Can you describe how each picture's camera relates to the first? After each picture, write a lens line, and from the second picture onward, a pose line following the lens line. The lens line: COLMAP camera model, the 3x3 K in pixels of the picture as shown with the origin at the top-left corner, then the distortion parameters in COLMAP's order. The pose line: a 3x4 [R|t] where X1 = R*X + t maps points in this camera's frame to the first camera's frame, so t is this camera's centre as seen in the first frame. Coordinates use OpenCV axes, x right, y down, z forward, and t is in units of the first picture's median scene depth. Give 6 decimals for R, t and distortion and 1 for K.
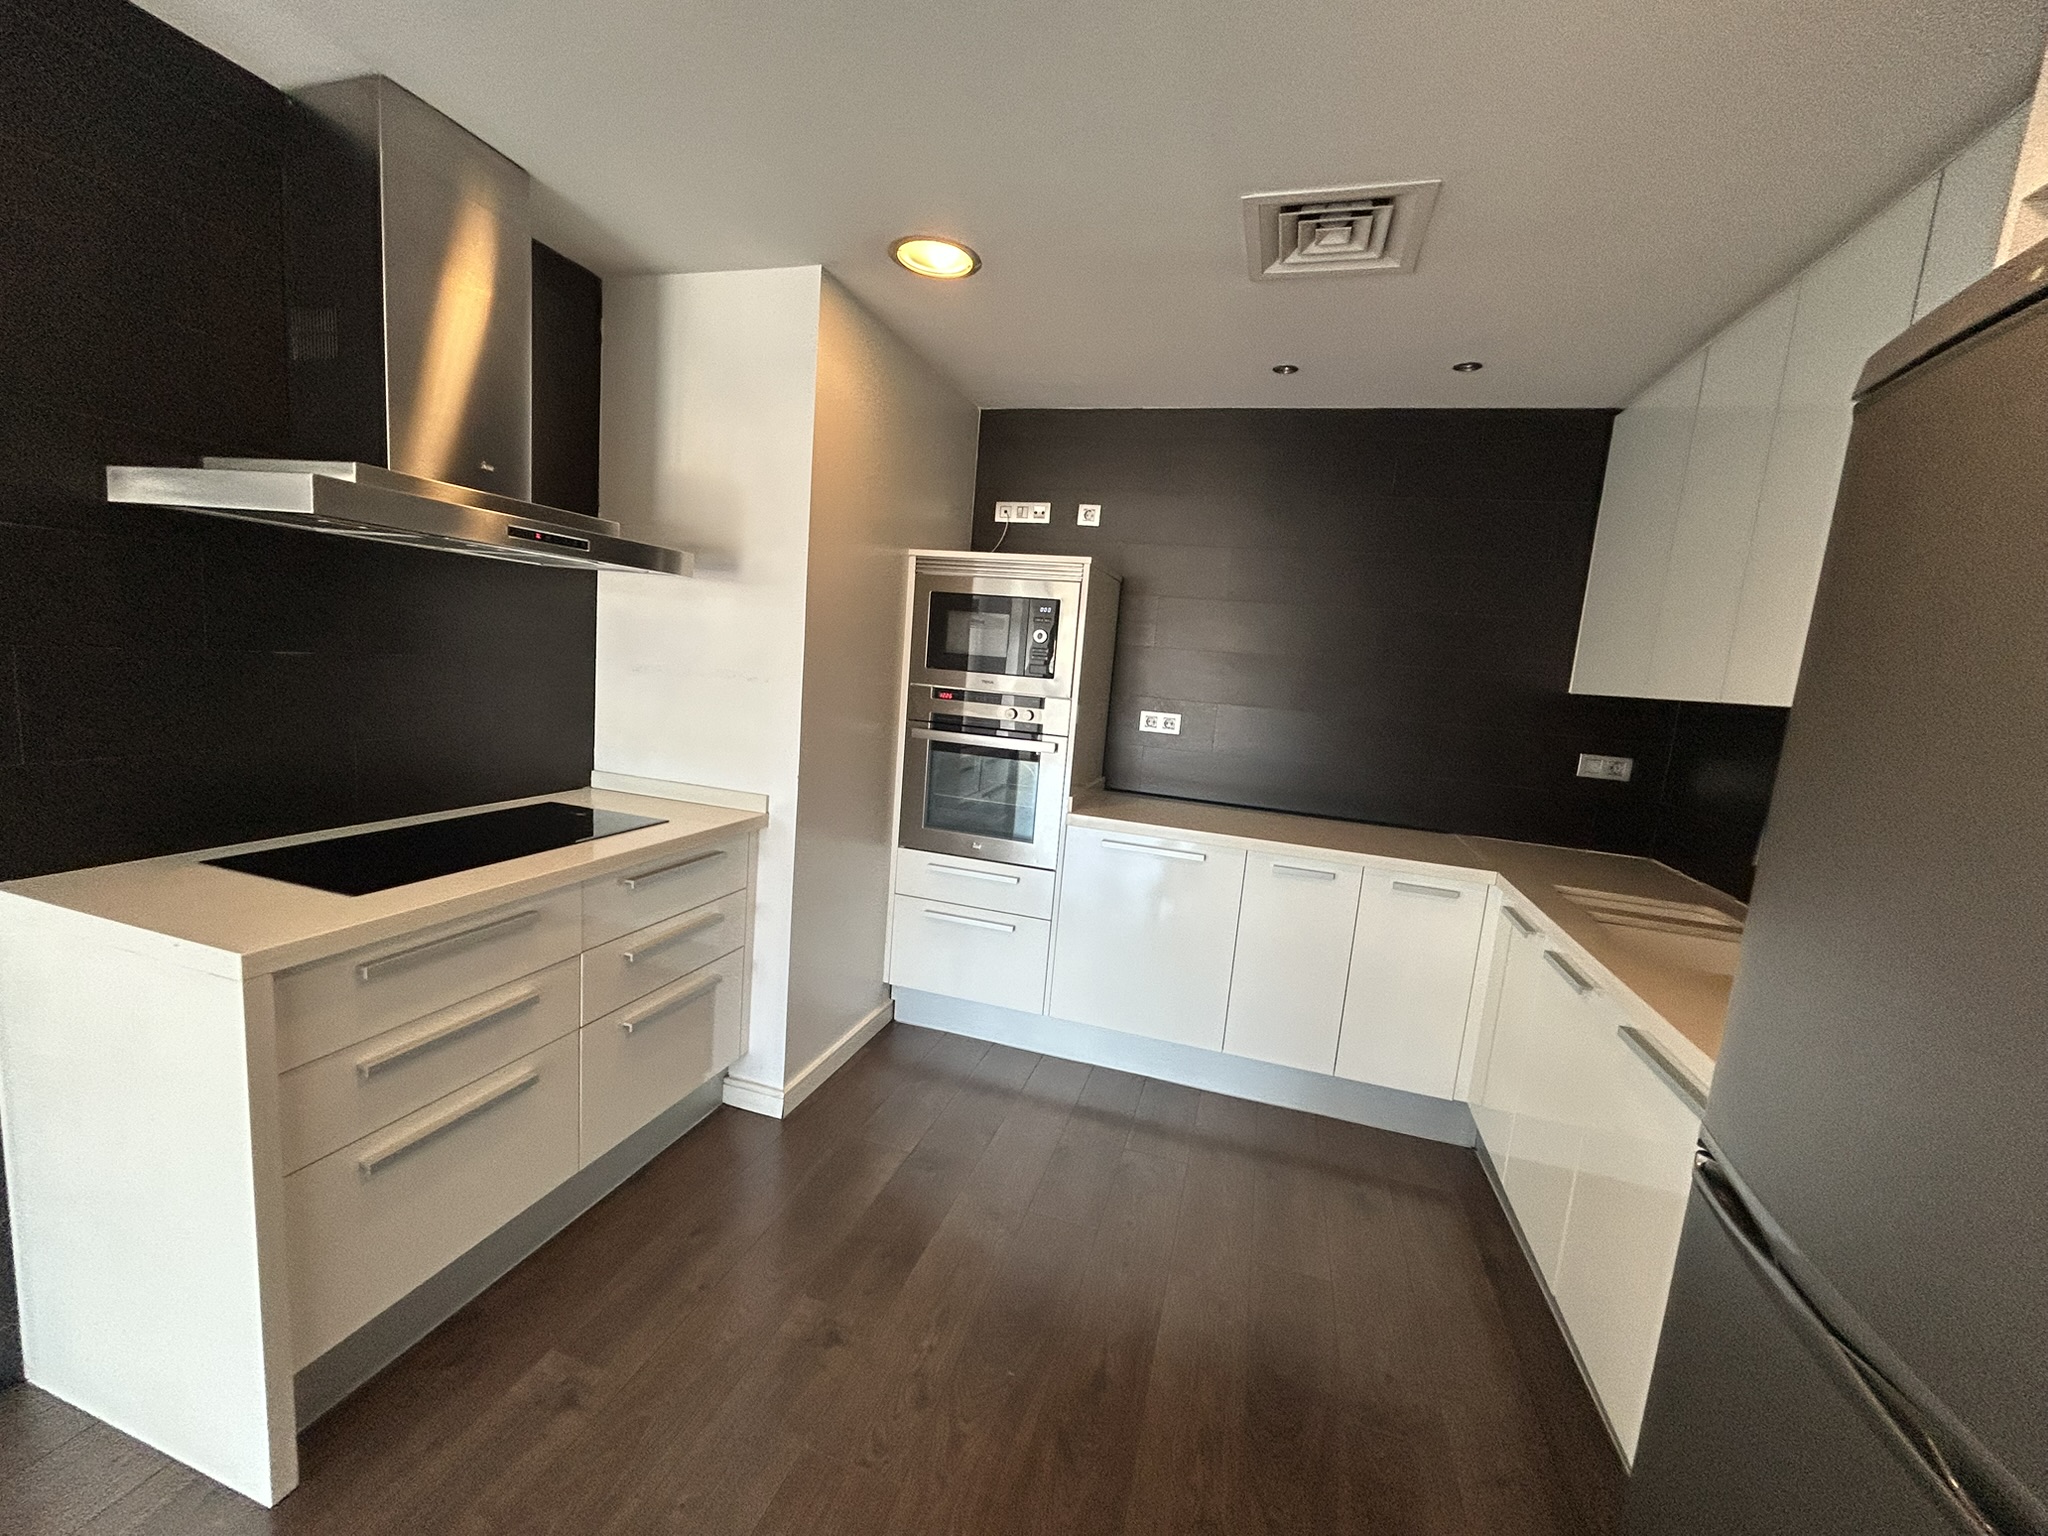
lens RADIAL K [[823.2, 0, 1026.9], [0, 823.2, 770.5], [0, 0, 1]] dist [0.003238, 0.000138]
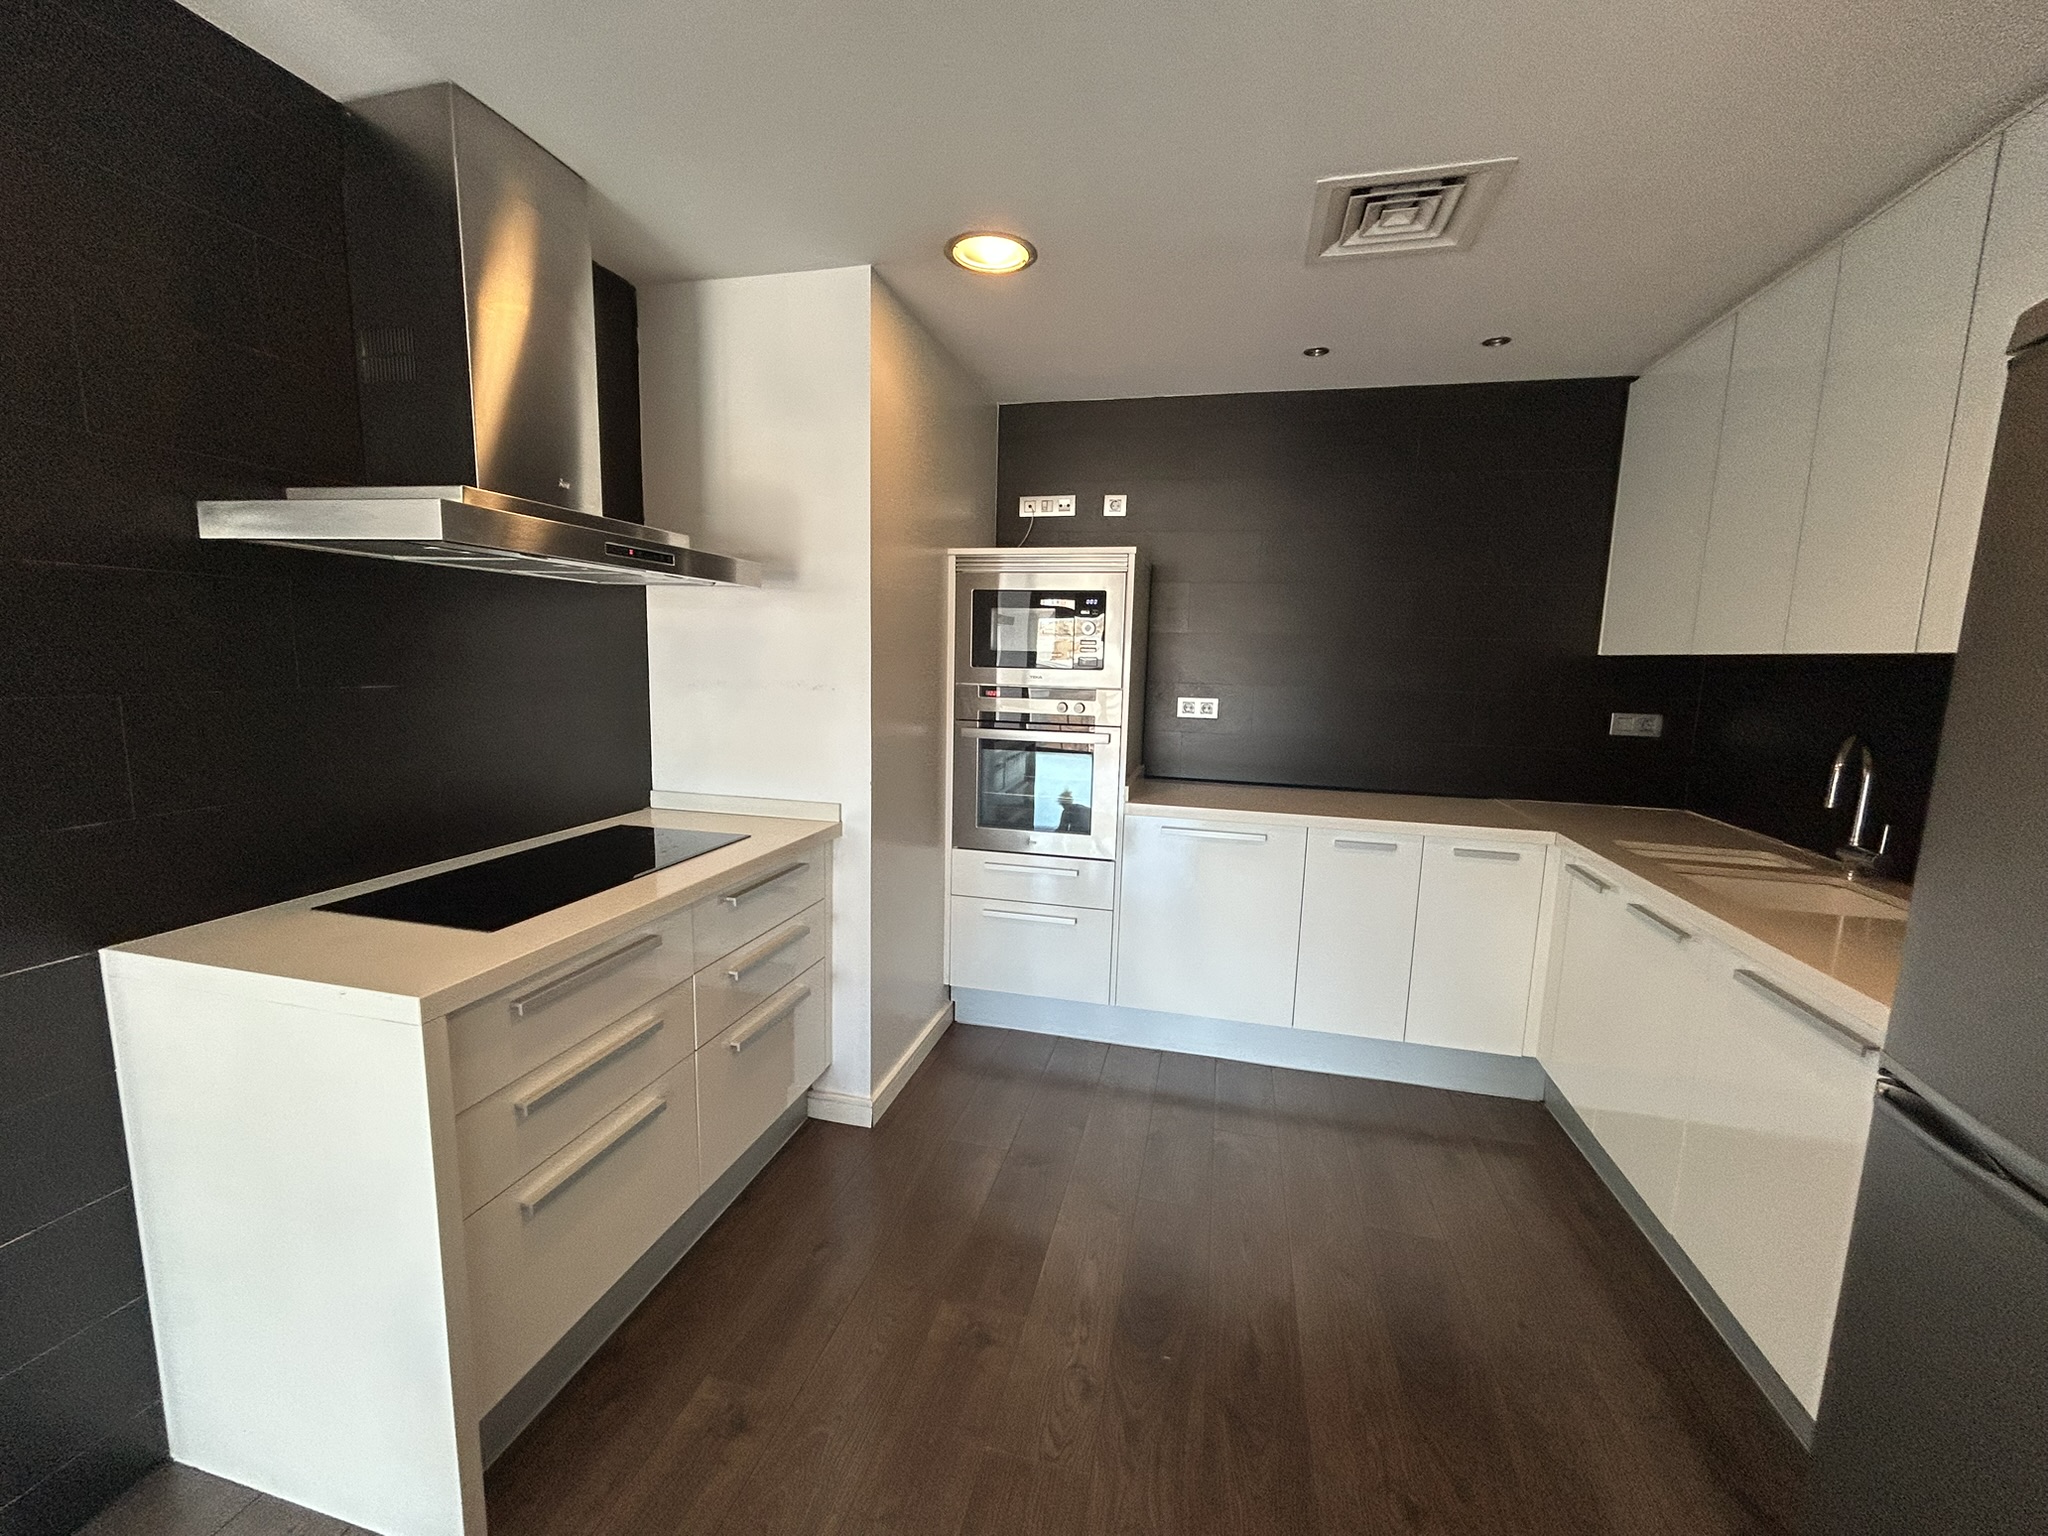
lens RADIAL K [[823.2, 0, 1032.3], [0, 823.2, 769.9], [0, 0, 1]] dist [0.003238, 0.000138]
pose [[0.997043, -0.063279, 0.043592, -0.134440], [0.063033, 0.997987, 0.006999, -0.002957], [-0.043947, -0.004230, 0.999025, 0.001154]]
